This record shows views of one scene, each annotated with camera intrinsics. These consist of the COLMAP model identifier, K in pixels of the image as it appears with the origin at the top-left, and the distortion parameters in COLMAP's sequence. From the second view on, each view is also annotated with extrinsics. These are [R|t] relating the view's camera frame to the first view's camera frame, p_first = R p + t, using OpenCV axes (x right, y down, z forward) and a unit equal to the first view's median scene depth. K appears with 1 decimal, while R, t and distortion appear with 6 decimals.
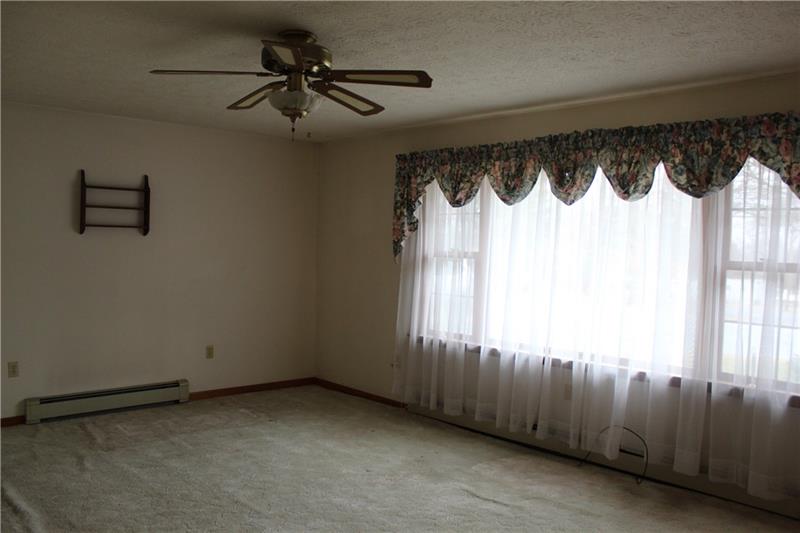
lens RADIAL K [[670.7, 0, 396.1], [0, 670.7, 269.0], [0, 0, 1]] dist [-0.063140, 0.019043]
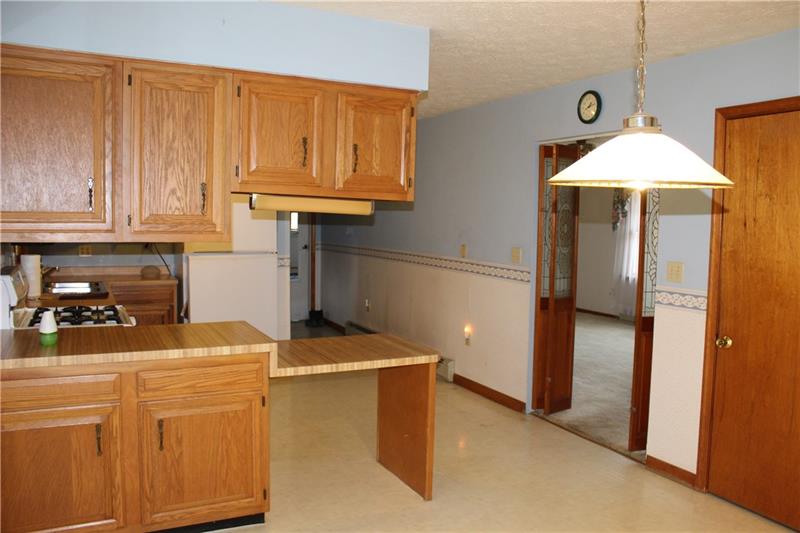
lens RADIAL K [[670.7, 0, 399.2], [0, 670.7, 266.1], [0, 0, 1]] dist [-0.063140, 0.019043]
pose [[0.951507, 0.019291, -0.307020, 0.001317], [-0.008498, 0.999299, 0.036453, 0.011321], [0.307508, -0.032076, 0.951005, -0.692973]]
